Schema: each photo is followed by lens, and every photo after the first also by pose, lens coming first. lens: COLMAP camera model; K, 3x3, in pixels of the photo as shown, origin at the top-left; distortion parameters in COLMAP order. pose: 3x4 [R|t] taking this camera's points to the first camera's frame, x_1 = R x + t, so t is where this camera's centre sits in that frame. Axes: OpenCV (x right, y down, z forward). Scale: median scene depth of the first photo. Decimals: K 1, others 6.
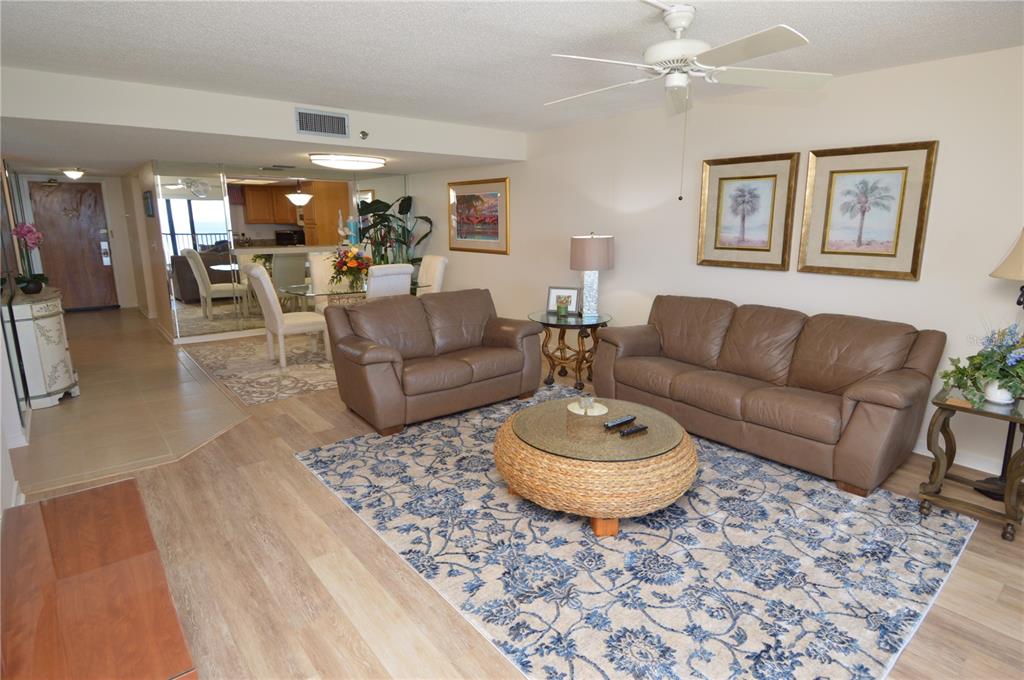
lens RADIAL K [[543.2, 0, 521.8], [0, 543.2, 338.5], [0, 0, 1]] dist [0.015524, -0.028226]
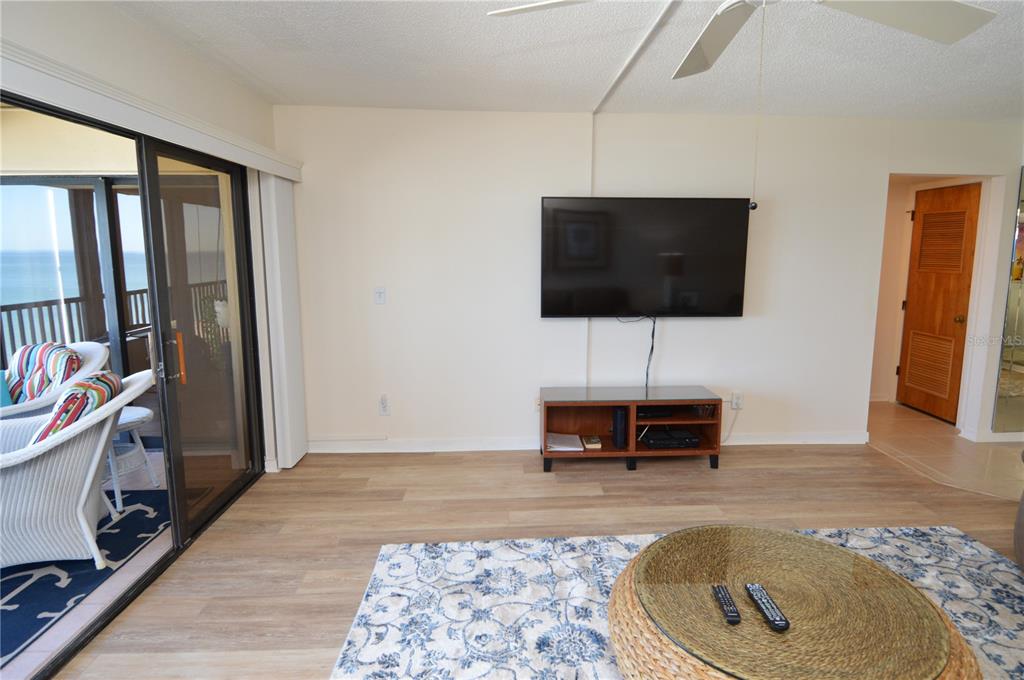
lens RADIAL K [[570.7, 0, 531.1], [0, 570.7, 335.5], [0, 0, 1]] dist [0.021044, -0.033058]
pose [[-0.601252, 0.112500, -0.791100, 0.557481], [-0.177500, 0.946500, 0.269503, -0.165891], [0.779095, 0.302460, -0.549116, 0.767594]]
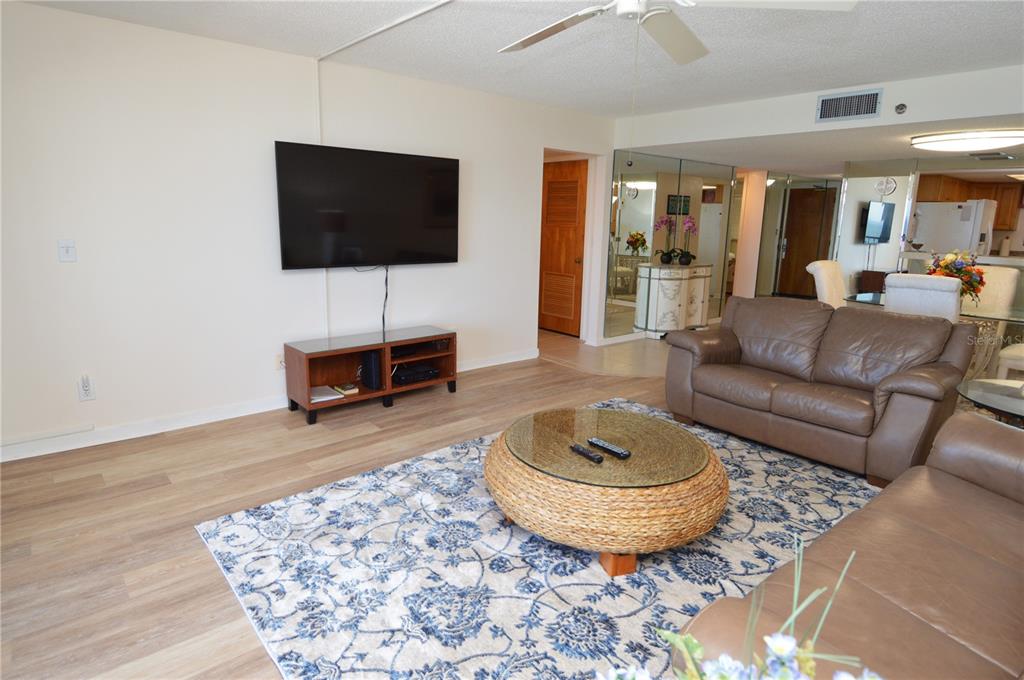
lens RADIAL K [[568.8, 0, 501.5], [0, 568.8, 334.4], [0, 0, 1]] dist [0.020824, -0.032757]
pose [[-0.001854, 0.198805, -0.980037, 0.713792], [-0.235119, 0.952478, 0.193660, -0.097813], [0.971965, 0.230784, 0.044977, 0.561405]]
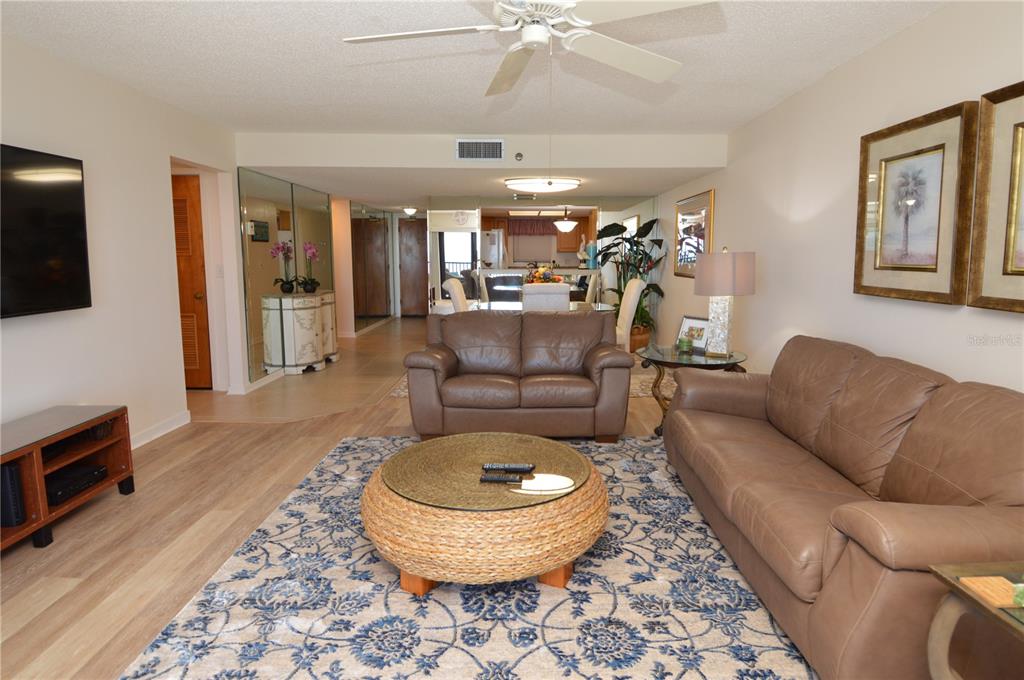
lens RADIAL K [[574.7, 0, 524.1], [0, 574.7, 321.6], [0, 0, 1]] dist [0.020545, -0.035592]
pose [[0.764782, 0.074466, -0.639971, 0.525593], [-0.138489, 0.989080, -0.050410, -0.013290], [0.629229, 0.127182, 0.766744, 0.251514]]
